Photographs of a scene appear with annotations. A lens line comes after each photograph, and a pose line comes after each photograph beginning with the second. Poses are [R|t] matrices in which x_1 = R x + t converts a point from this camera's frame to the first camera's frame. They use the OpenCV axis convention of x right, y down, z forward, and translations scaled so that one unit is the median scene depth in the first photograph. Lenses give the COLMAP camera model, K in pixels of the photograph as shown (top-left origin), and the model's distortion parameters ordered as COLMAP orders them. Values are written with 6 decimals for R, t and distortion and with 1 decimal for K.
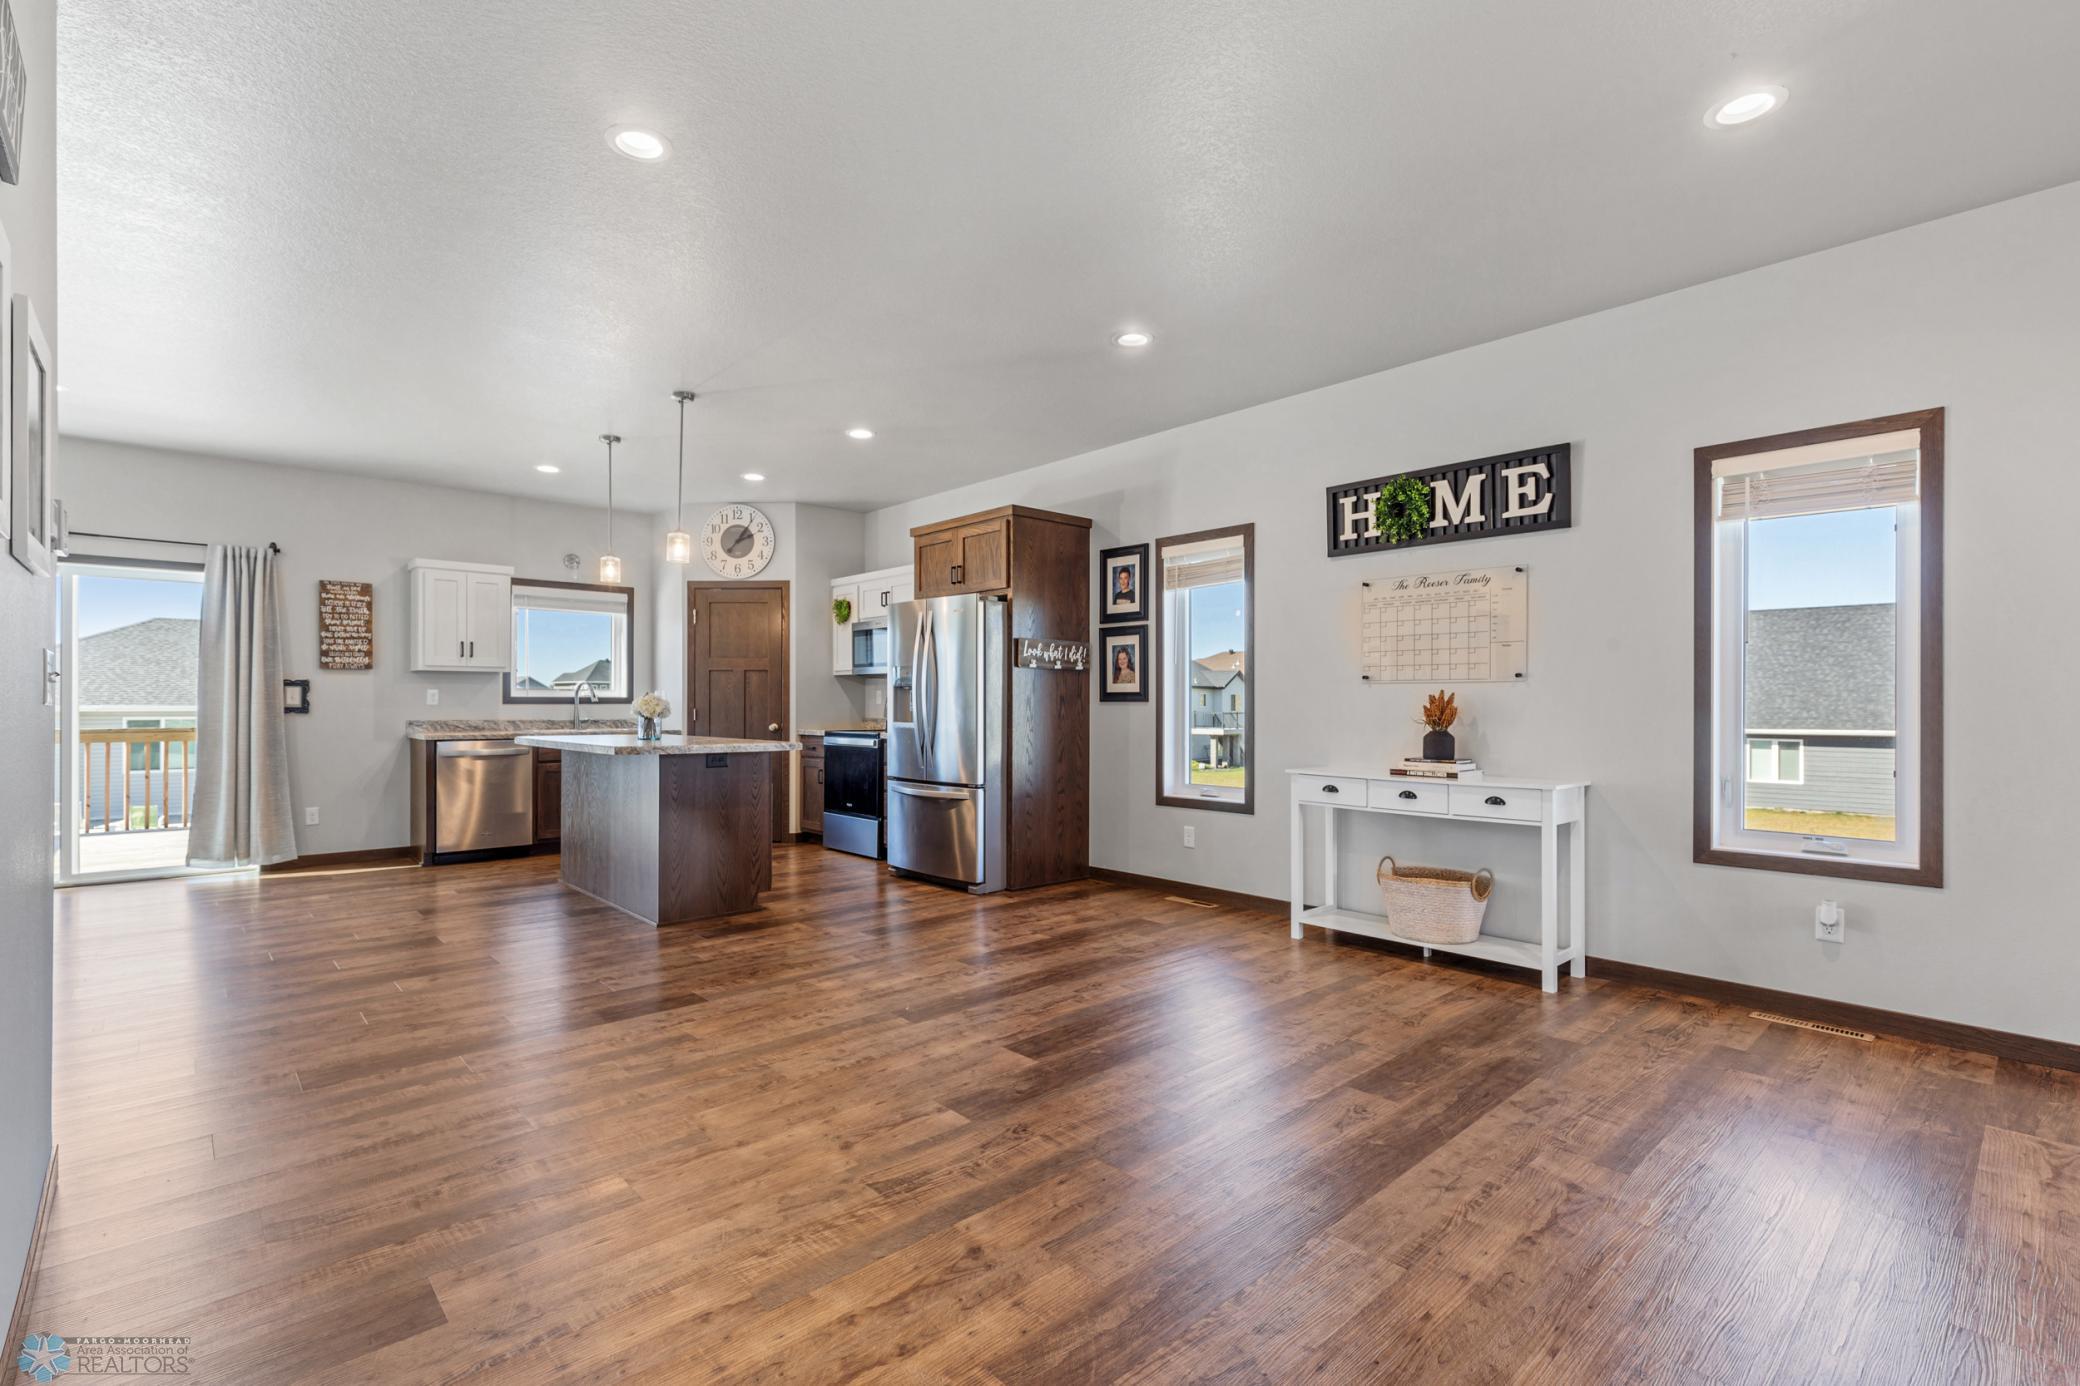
lens RADIAL K [[939.0, 0, 1038.6], [0, 939.0, 700.3], [0, 0, 1]] dist [0.006878, 0.000165]
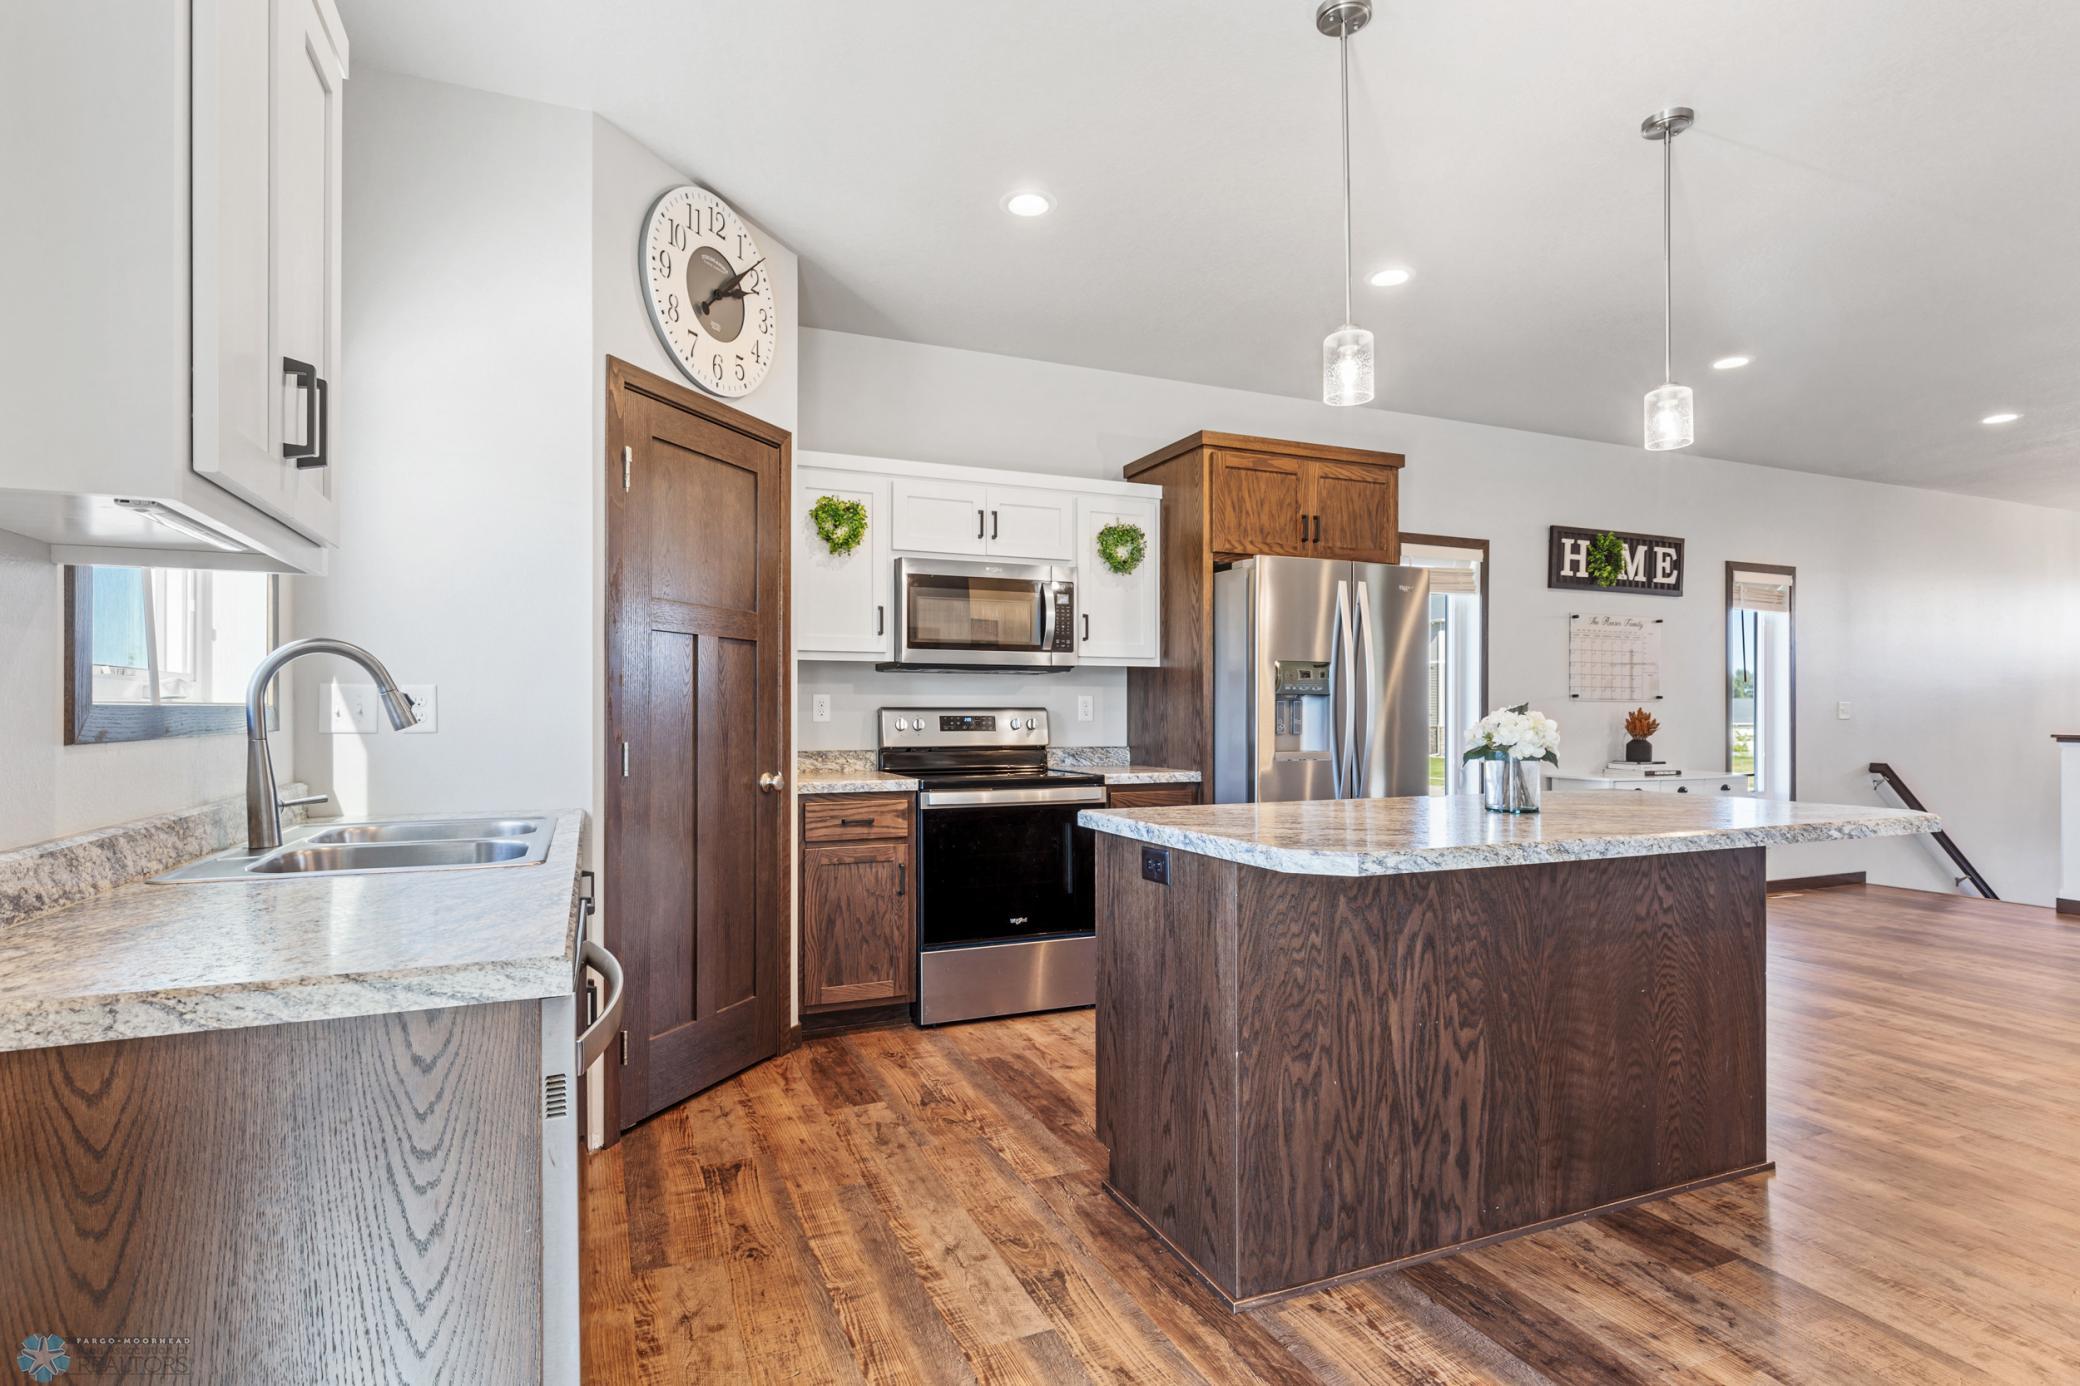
lens RADIAL K [[1023.3, 0, 1023.1], [0, 1023.3, 706.1], [0, 0, 1]] dist [0.002029, 0.000247]
pose [[0.337693, 0.001527, 0.941255, -0.911223], [-0.005759, 0.999983, 0.000444, -0.006900], [-0.941239, -0.005570, 0.337696, 1.020651]]
